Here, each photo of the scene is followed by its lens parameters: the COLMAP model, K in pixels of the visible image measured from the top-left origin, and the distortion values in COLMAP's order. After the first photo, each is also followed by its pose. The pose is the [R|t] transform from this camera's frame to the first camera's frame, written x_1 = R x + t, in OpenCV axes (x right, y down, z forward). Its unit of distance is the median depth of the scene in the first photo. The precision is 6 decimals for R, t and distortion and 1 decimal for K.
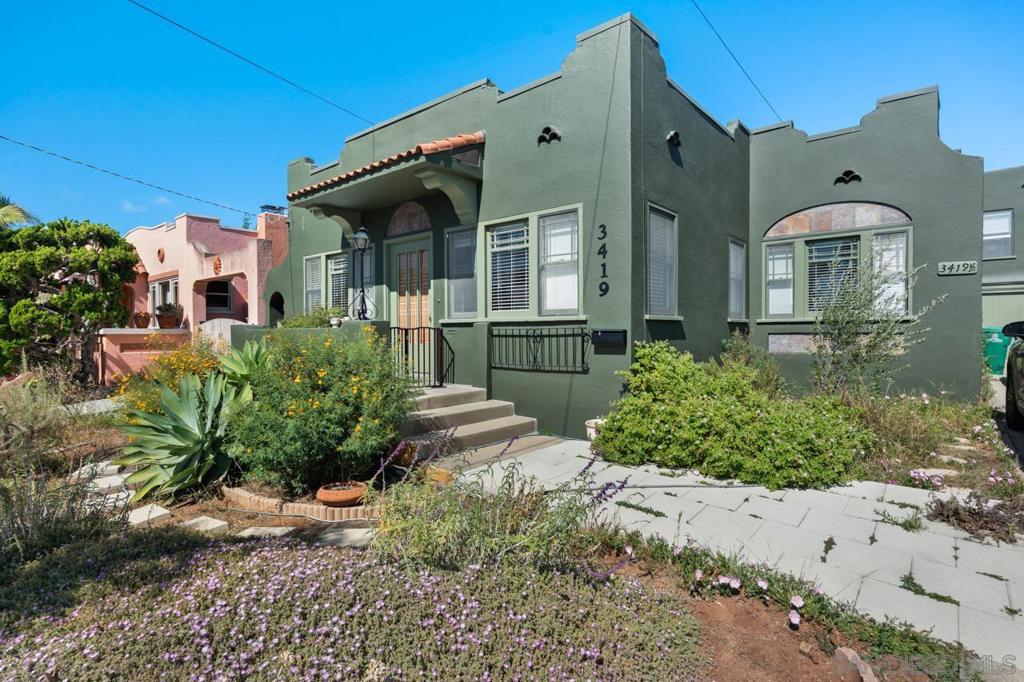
lens RADIAL K [[519.1, 0, 516.8], [0, 519.1, 341.6], [0, 0, 1]] dist [-0.003874, -0.001769]
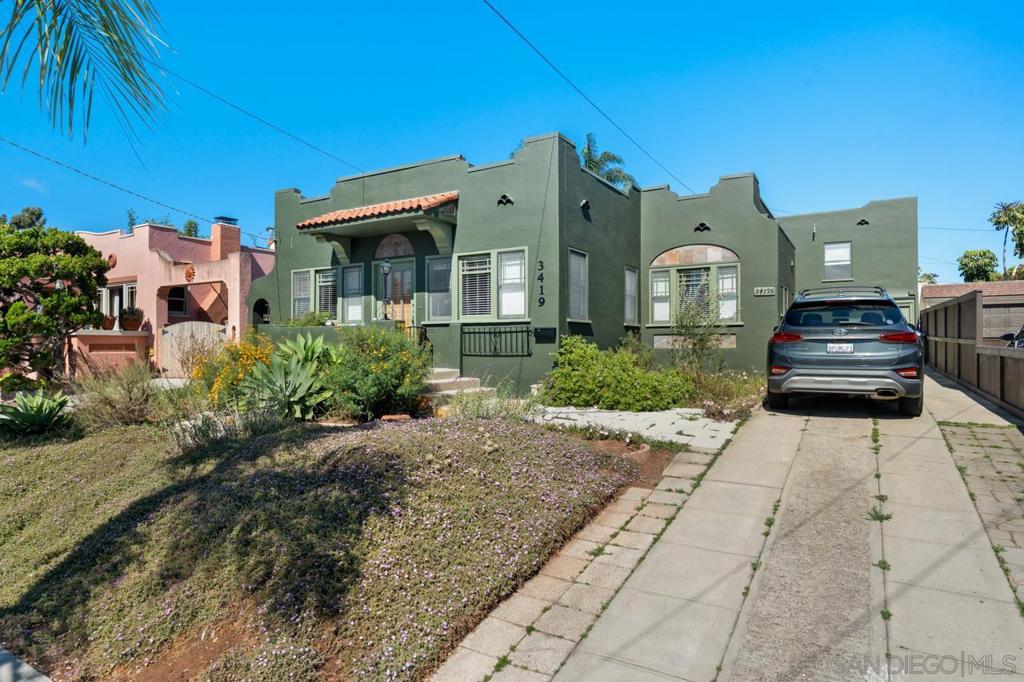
lens RADIAL K [[595.9, 0, 512.5], [0, 595.9, 343.4], [0, 0, 1]] dist [-0.008891, -0.000604]
pose [[0.988552, 0.004536, 0.150815, -0.156950], [-0.001174, 0.999749, -0.022378, 0.052968], [-0.150878, 0.021945, 0.988309, -0.630271]]
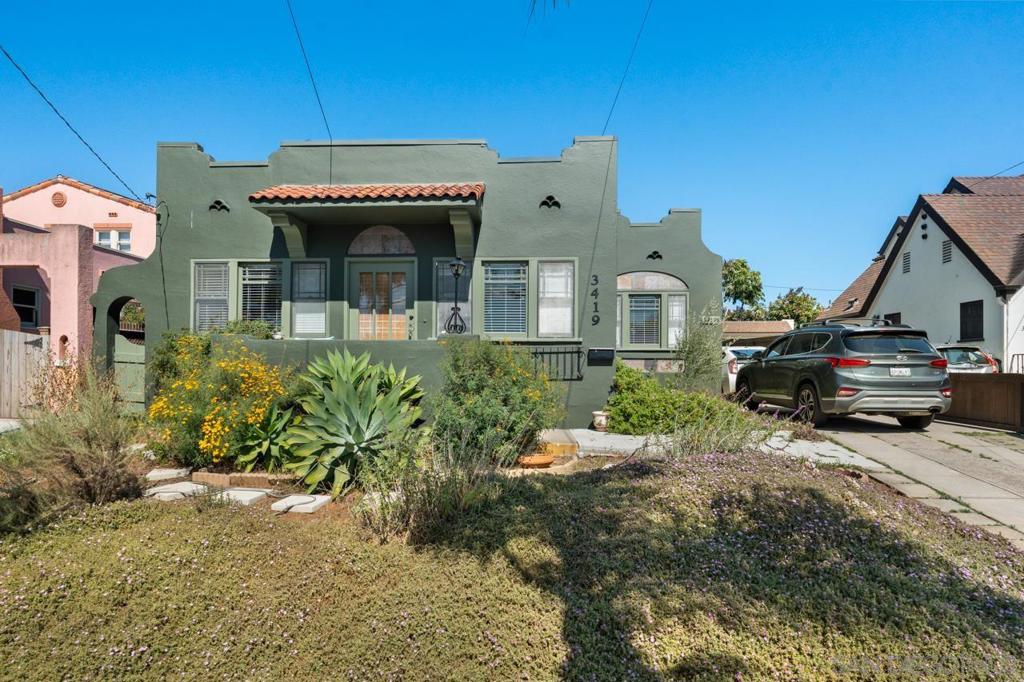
lens RADIAL K [[581.0, 0, 502.7], [0, 581.0, 367.2], [0, 0, 1]] dist [-0.012442, 0.000392]
pose [[0.795449, 0.010334, 0.605932, -0.820566], [0.002193, 0.999799, -0.019931, 0.048367], [-0.606016, 0.017183, 0.795267, -0.087673]]
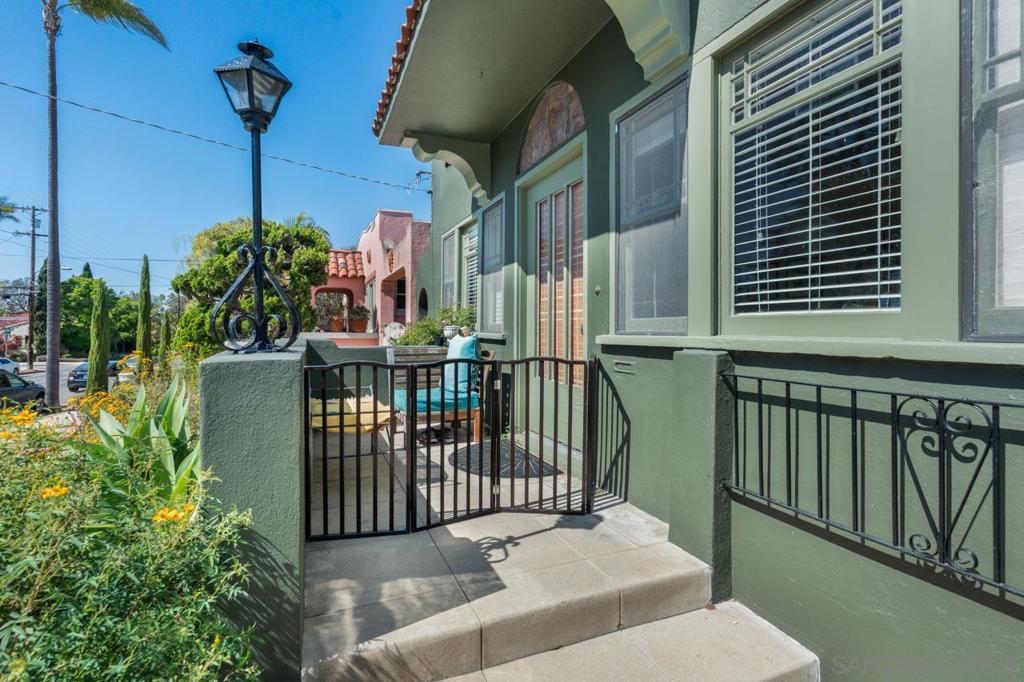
lens RADIAL K [[489.4, 0, 516.2], [0, 489.4, 330.9], [0, 0, 1]] dist [-0.003063, 0.000428]
pose [[0.888448, 0.007412, -0.458917, -0.028744], [-0.014321, 0.999830, -0.011577, -0.042461], [0.458754, 0.016857, 0.888404, 0.661162]]
